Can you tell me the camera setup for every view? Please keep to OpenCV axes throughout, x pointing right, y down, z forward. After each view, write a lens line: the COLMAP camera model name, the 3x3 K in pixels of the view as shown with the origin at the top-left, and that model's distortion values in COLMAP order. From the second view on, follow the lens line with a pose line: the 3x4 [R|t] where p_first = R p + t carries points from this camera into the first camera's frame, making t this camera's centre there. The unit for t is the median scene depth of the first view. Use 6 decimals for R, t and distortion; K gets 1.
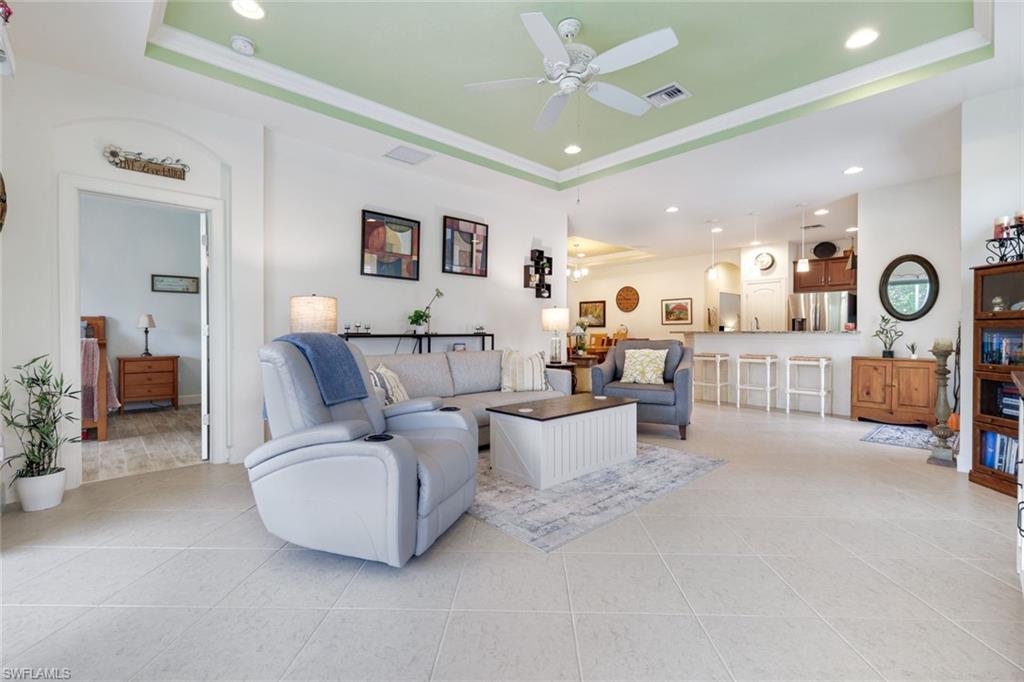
lens RADIAL K [[448.9, 0, 513.4], [0, 448.9, 336.5], [0, 0, 1]] dist [0.000259, -0.000025]
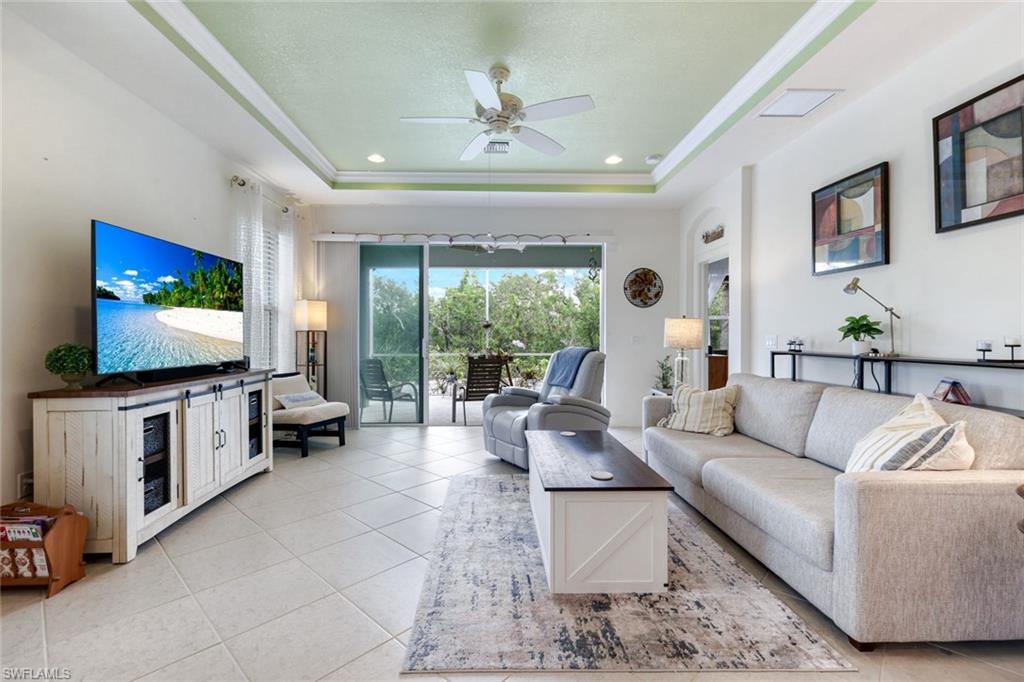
lens RADIAL K [[448.9, 0, 513.4], [0, 448.9, 336.5], [0, 0, 1]] dist [0.000259, -0.000025]
pose [[-0.647835, 0.003970, -0.761770, 0.561156], [-0.003600, 0.999959, 0.008273, -0.033847], [0.761772, 0.008102, -0.647795, 1.035938]]
